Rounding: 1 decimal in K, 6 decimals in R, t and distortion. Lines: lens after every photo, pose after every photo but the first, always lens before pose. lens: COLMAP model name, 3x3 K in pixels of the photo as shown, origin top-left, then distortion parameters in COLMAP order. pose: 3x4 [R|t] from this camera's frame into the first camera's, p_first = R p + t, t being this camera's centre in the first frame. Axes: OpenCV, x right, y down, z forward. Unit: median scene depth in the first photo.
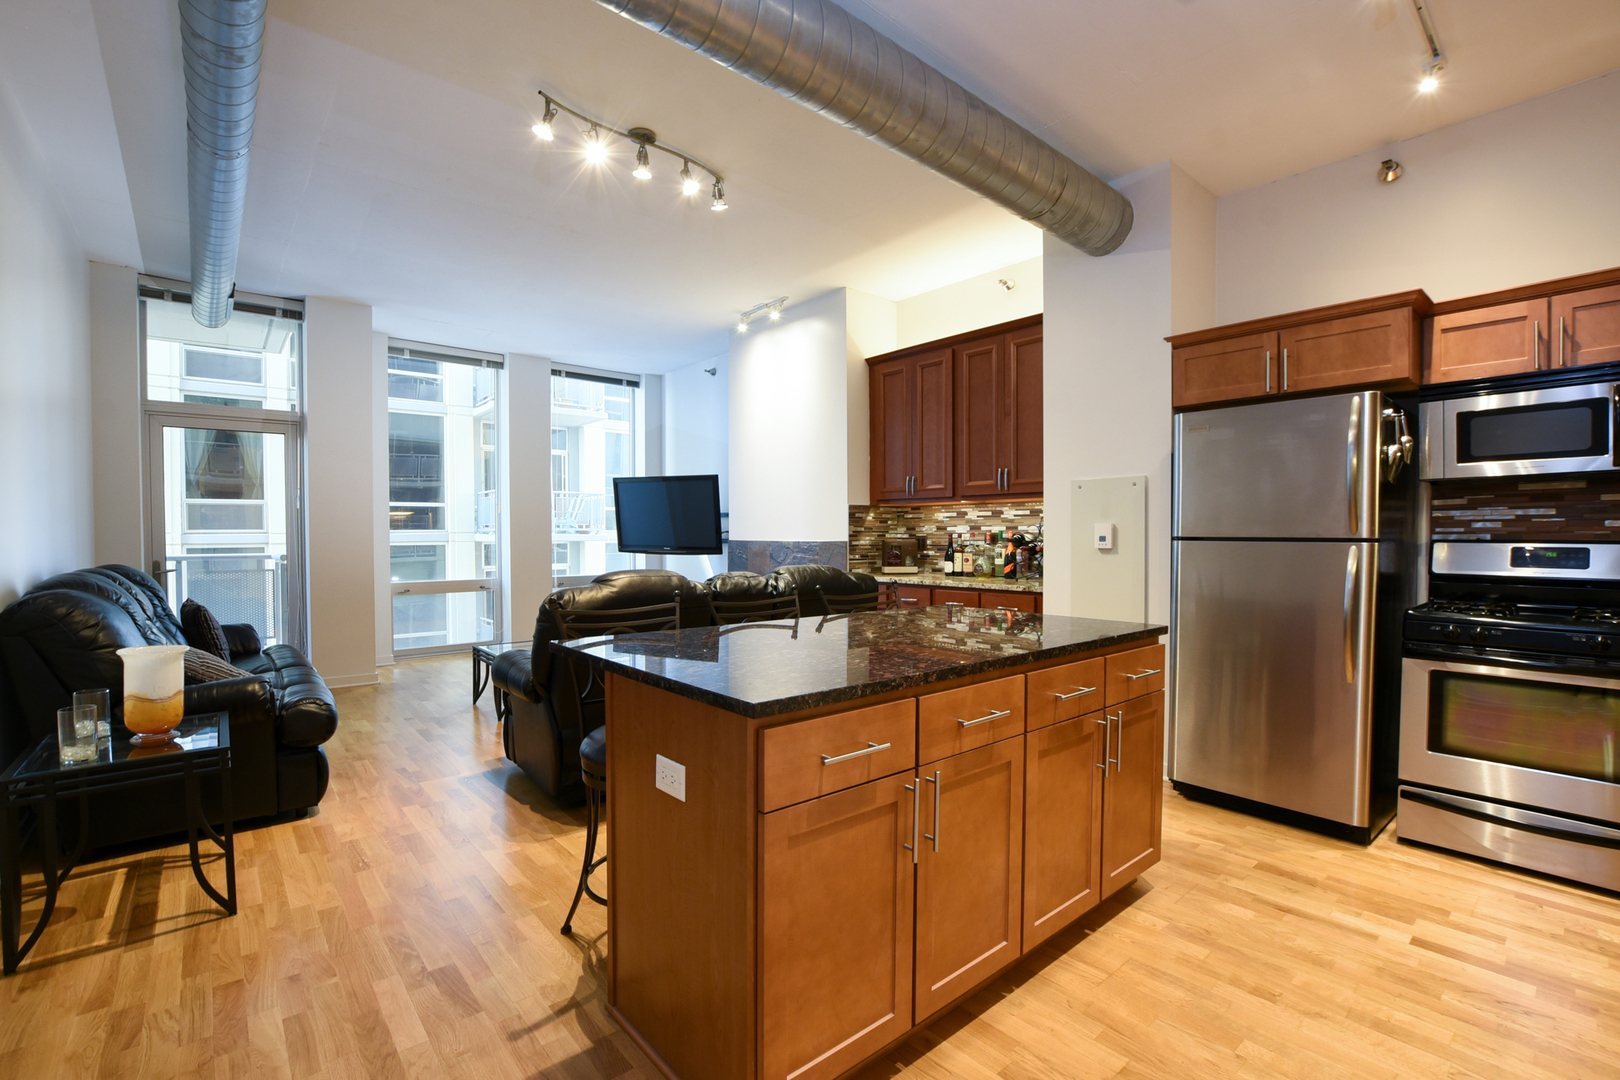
lens RADIAL K [[715.4, 0, 810.9], [0, 715.4, 549.2], [0, 0, 1]] dist [-0.025622, 0.000763]
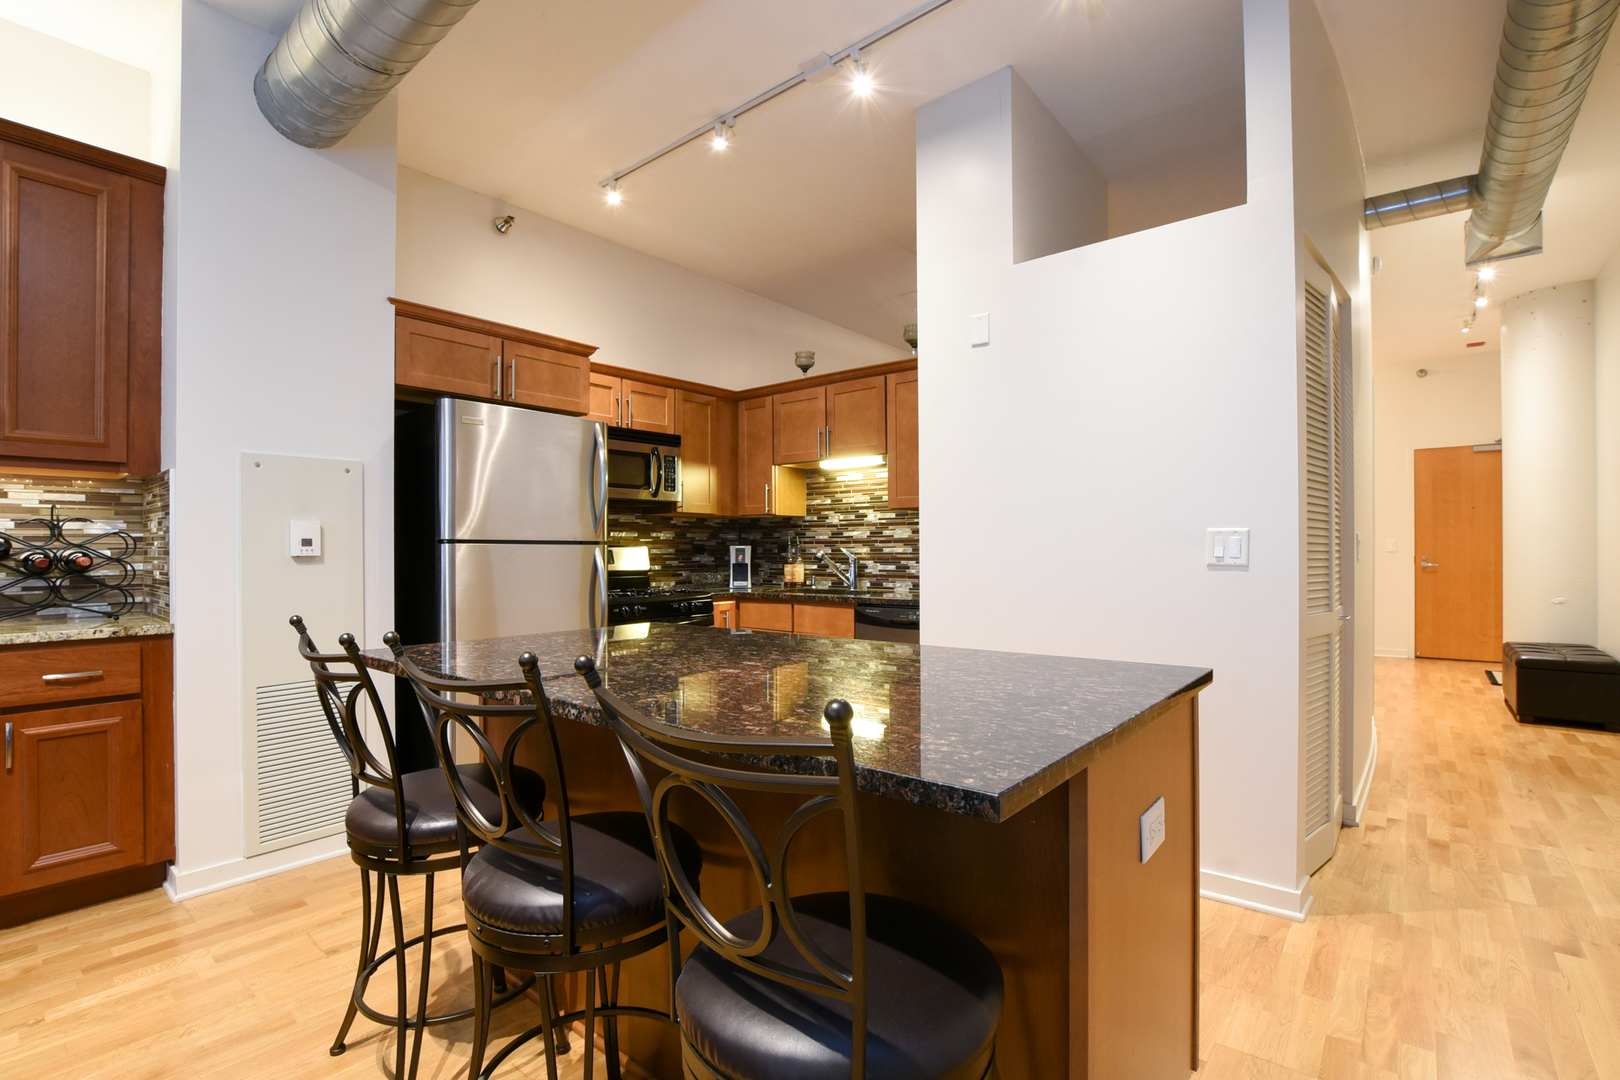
lens RADIAL K [[740.3, 0, 807.4], [0, 740.3, 547.4], [0, 0, 1]] dist [-0.025936, 0.000843]
pose [[-0.163362, 0.004087, 0.986558, -0.319074], [0.024365, 0.999703, -0.000106, 0.002033], [-0.986265, 0.024020, -0.163413, 0.518264]]
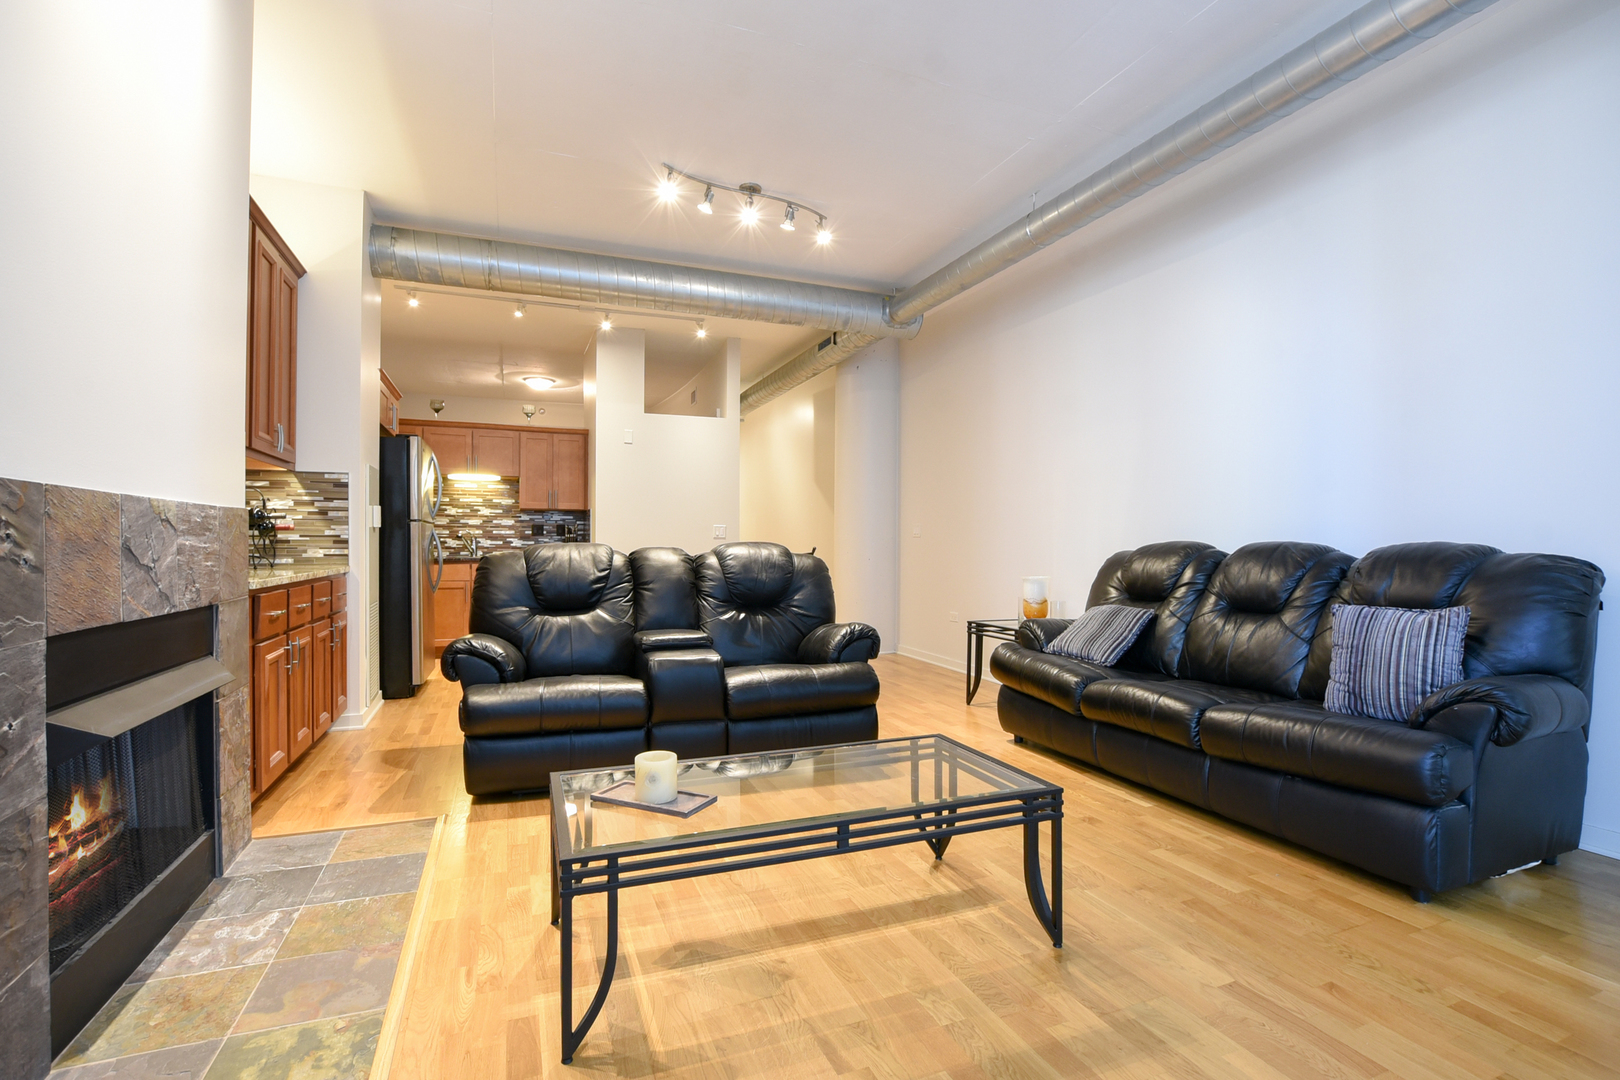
lens RADIAL K [[740.3, 0, 807.4], [0, 740.3, 547.4], [0, 0, 1]] dist [-0.025936, 0.000843]
pose [[-0.946532, -0.006022, 0.322554, -0.543858], [0.002040, 0.999694, 0.024651, 0.003116], [-0.322604, 0.023991, -0.946230, 1.593782]]
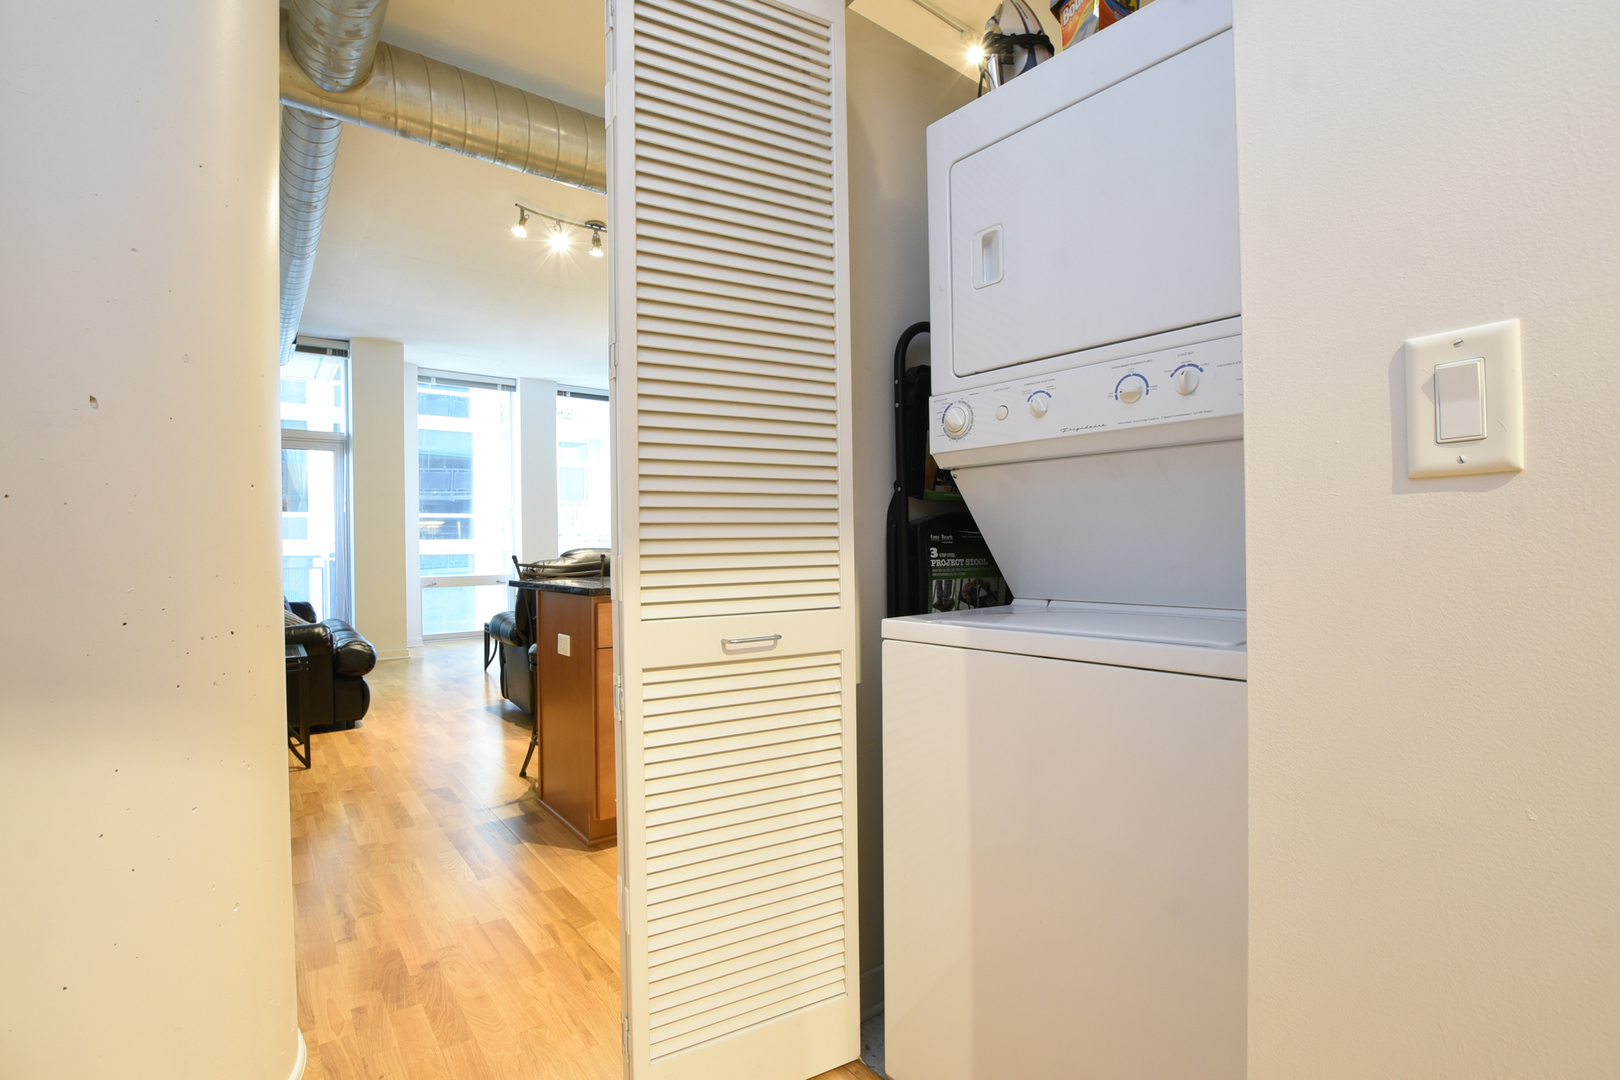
lens RADIAL K [[743.4, 0, 812.3], [0, 743.4, 545.5], [0, 0, 1]] dist [-0.031696, 0.006094]
pose [[0.998524, -0.011865, -0.053007, 0.184410], [0.010721, 0.999704, -0.021824, 0.046553], [0.053250, 0.021223, 0.998356, -0.280206]]
